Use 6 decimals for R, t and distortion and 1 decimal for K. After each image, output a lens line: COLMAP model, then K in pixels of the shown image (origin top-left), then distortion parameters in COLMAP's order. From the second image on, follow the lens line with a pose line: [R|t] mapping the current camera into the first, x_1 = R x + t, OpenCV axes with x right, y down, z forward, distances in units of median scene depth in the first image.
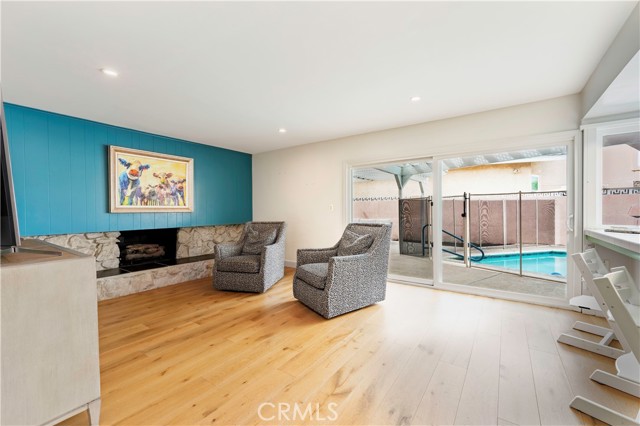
lens RADIAL K [[265.8, 0, 318.0], [0, 265.8, 214.2], [0, 0, 1]] dist [0.003161, 0.000067]
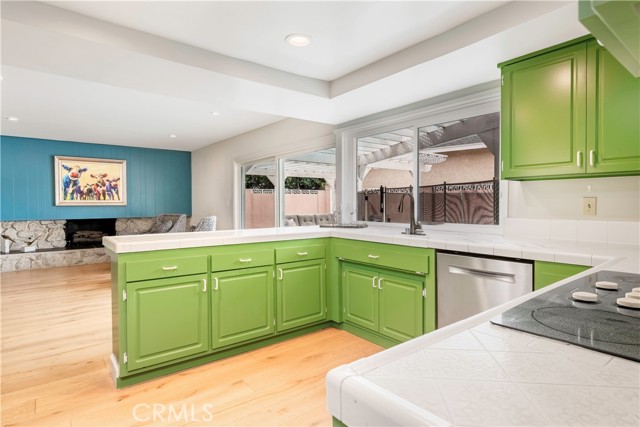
lens RADIAL K [[345.1, 0, 323.8], [0, 345.1, 212.0], [0, 0, 1]] dist [-0.015927, 0.000674]
pose [[0.962797, 0.011154, -0.269996, 0.901231], [-0.007879, 0.999882, 0.013212, -0.006598], [0.270112, -0.010594, 0.962771, -0.271333]]
